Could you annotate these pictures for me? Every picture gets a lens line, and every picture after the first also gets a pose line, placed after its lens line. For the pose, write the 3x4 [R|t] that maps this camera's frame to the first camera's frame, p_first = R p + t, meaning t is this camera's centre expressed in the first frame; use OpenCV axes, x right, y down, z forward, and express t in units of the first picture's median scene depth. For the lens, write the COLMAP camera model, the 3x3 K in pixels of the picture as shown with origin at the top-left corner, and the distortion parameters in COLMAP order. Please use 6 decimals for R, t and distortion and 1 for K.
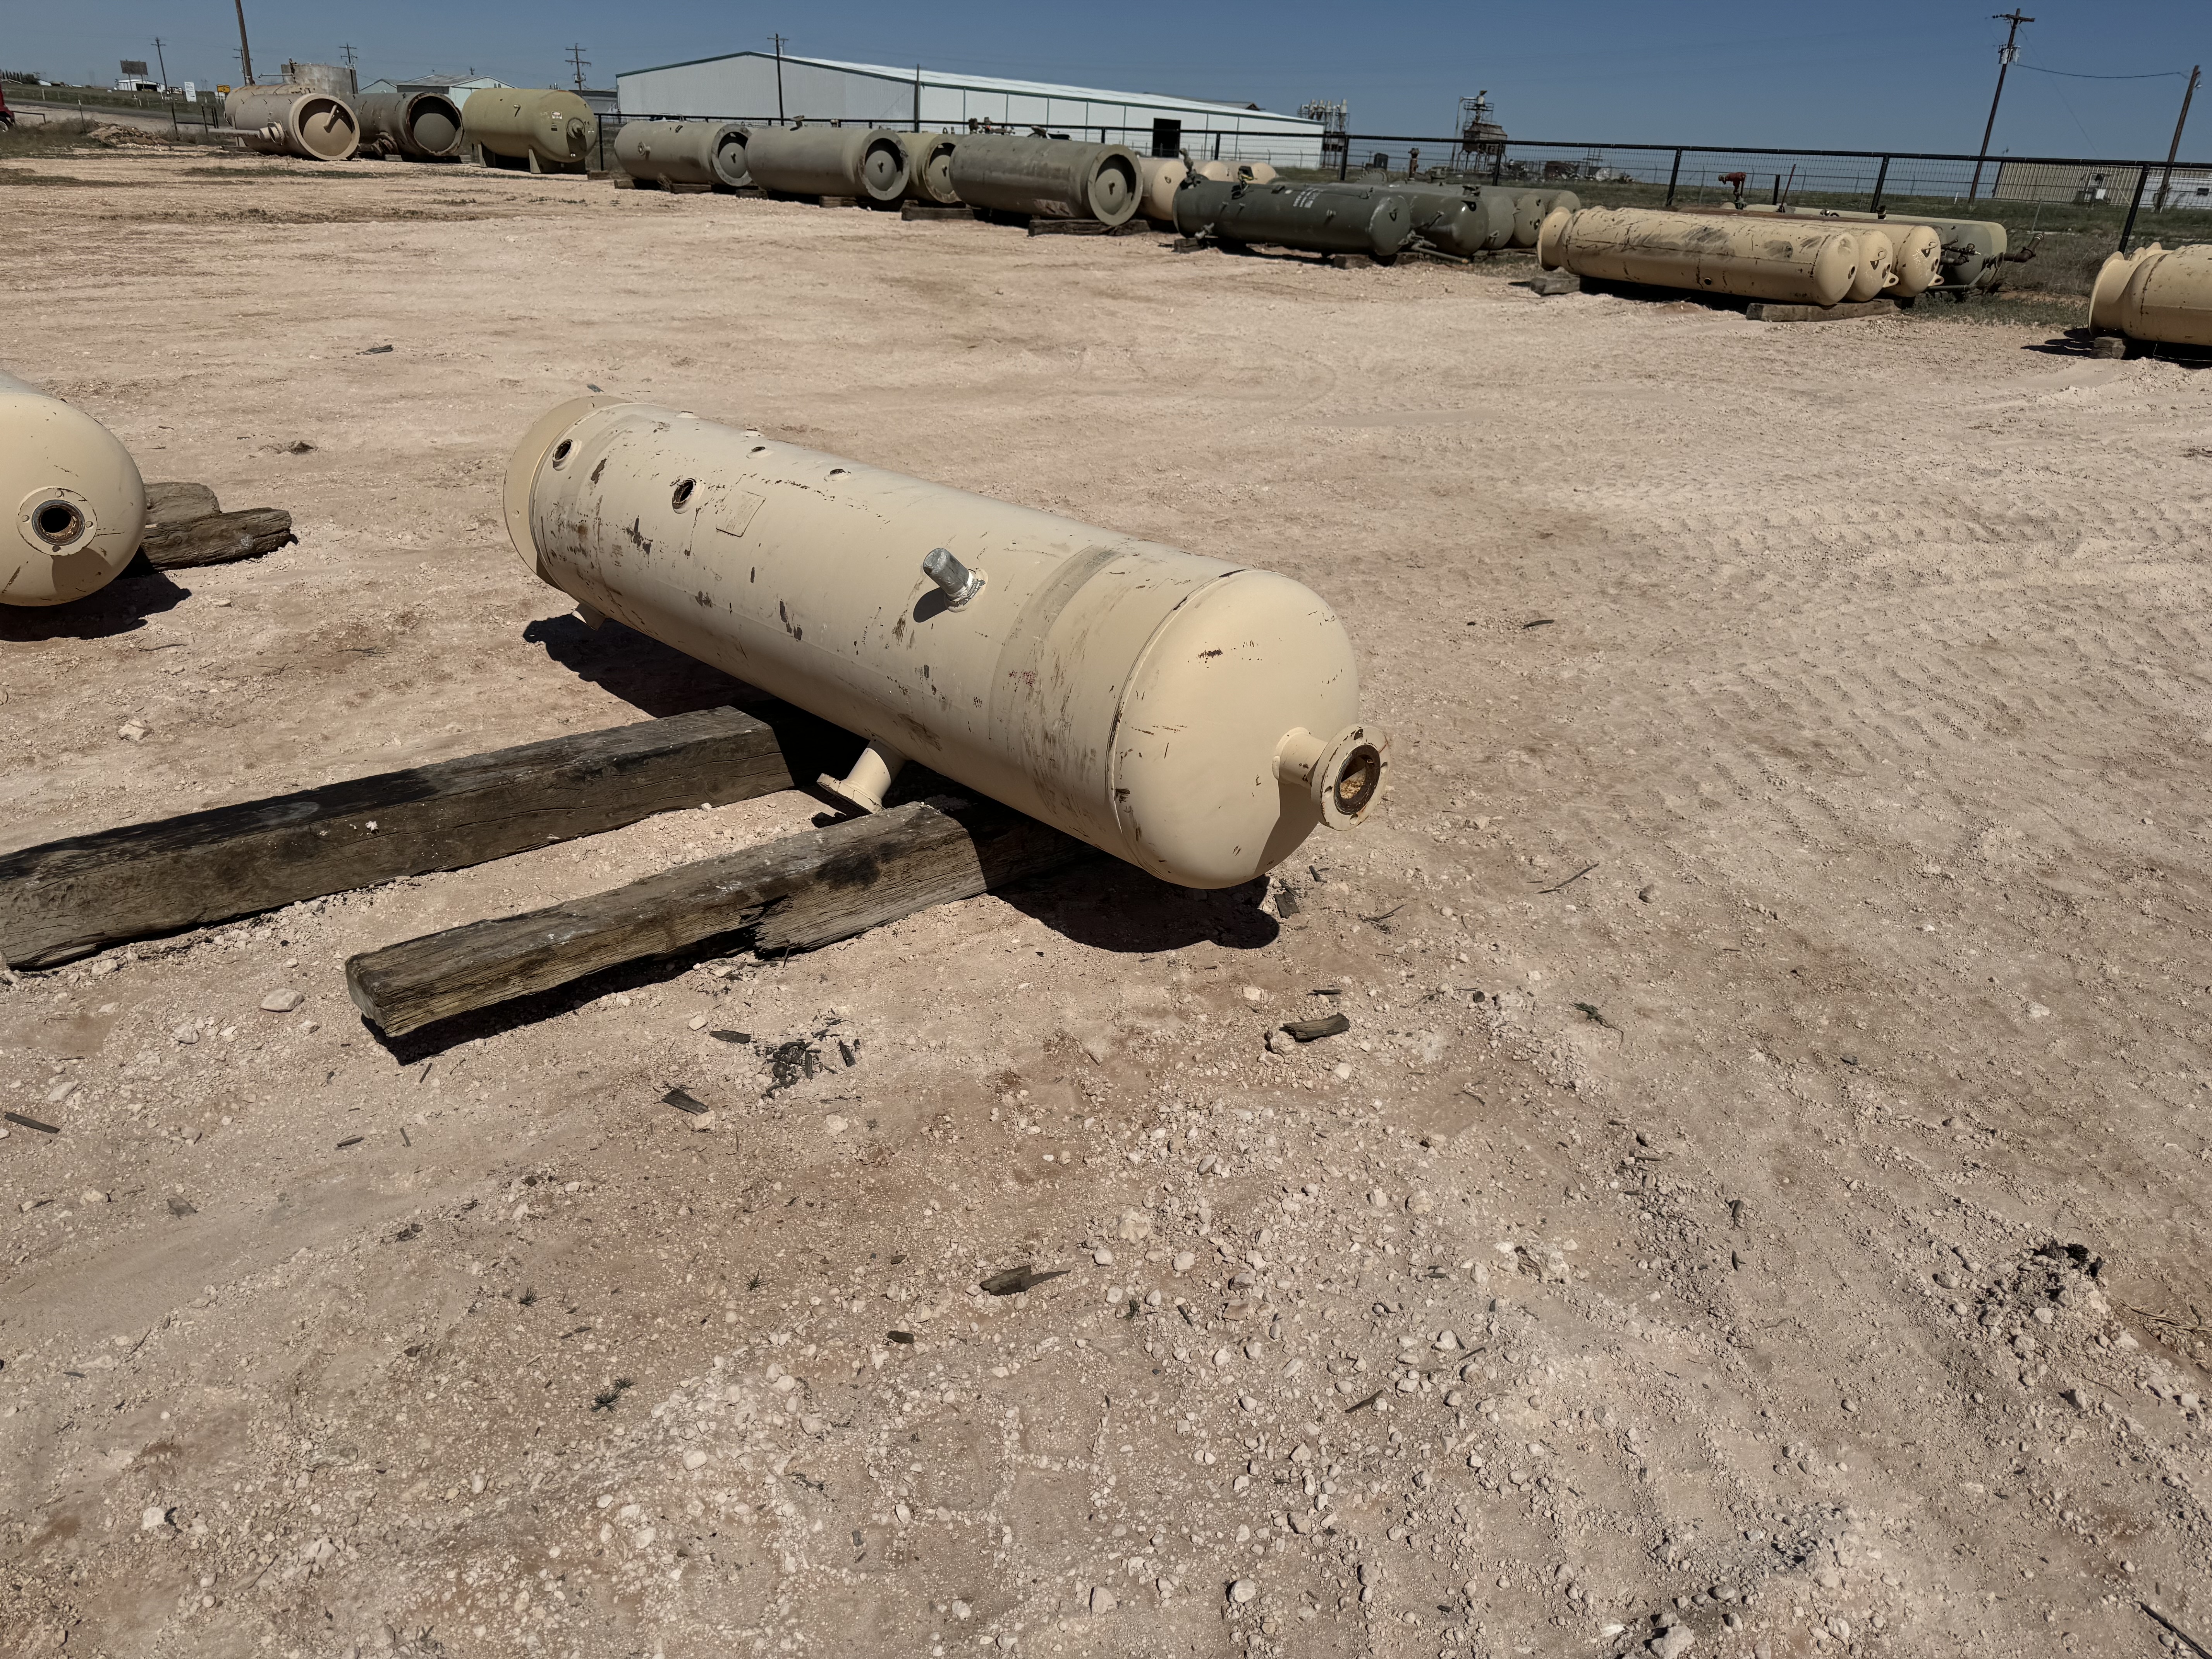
lens RADIAL K [[1567.1, 0, 1085.7], [0, 1567.1, 828.3], [0, 0, 1]] dist [0.022790, -0.024732]
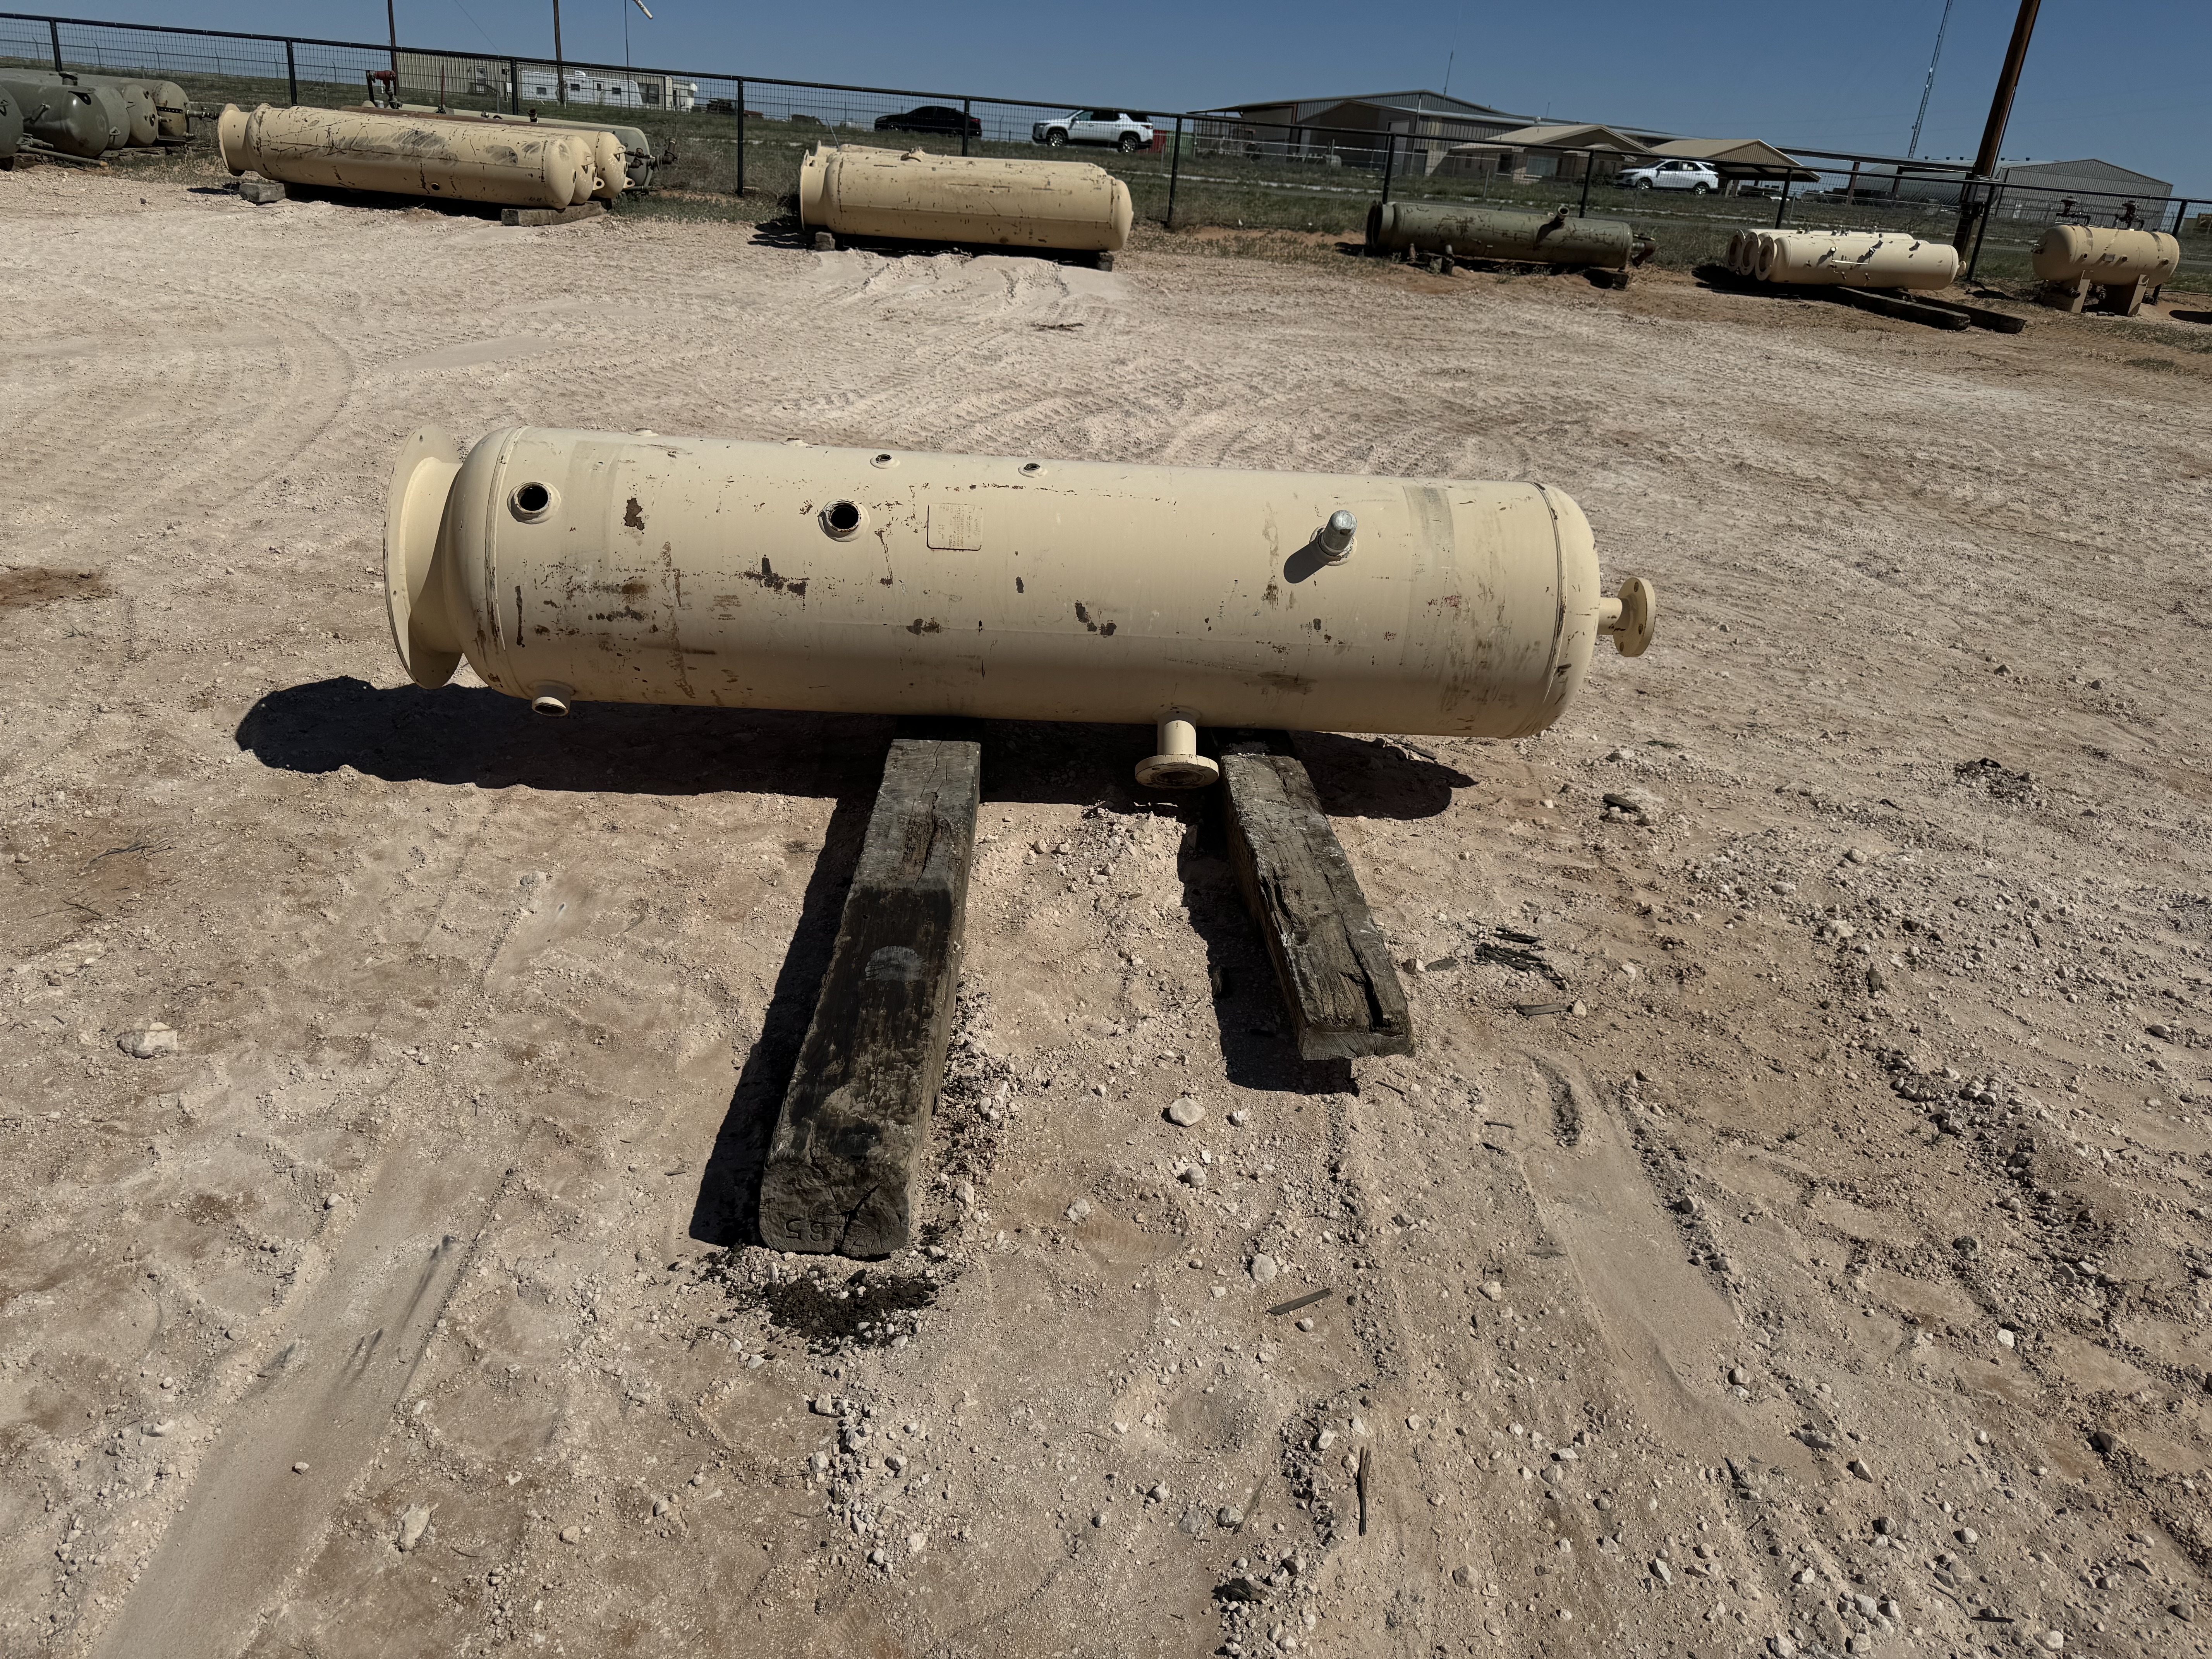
lens RADIAL K [[1567.1, 0, 1099.0], [0, 1567.1, 816.9], [0, 0, 1]] dist [0.022790, -0.024732]
pose [[0.622183, -0.305470, 0.720817, -0.186943], [0.264107, 0.948658, 0.174057, -0.036815], [-0.736978, 0.082078, 0.670915, 0.067798]]
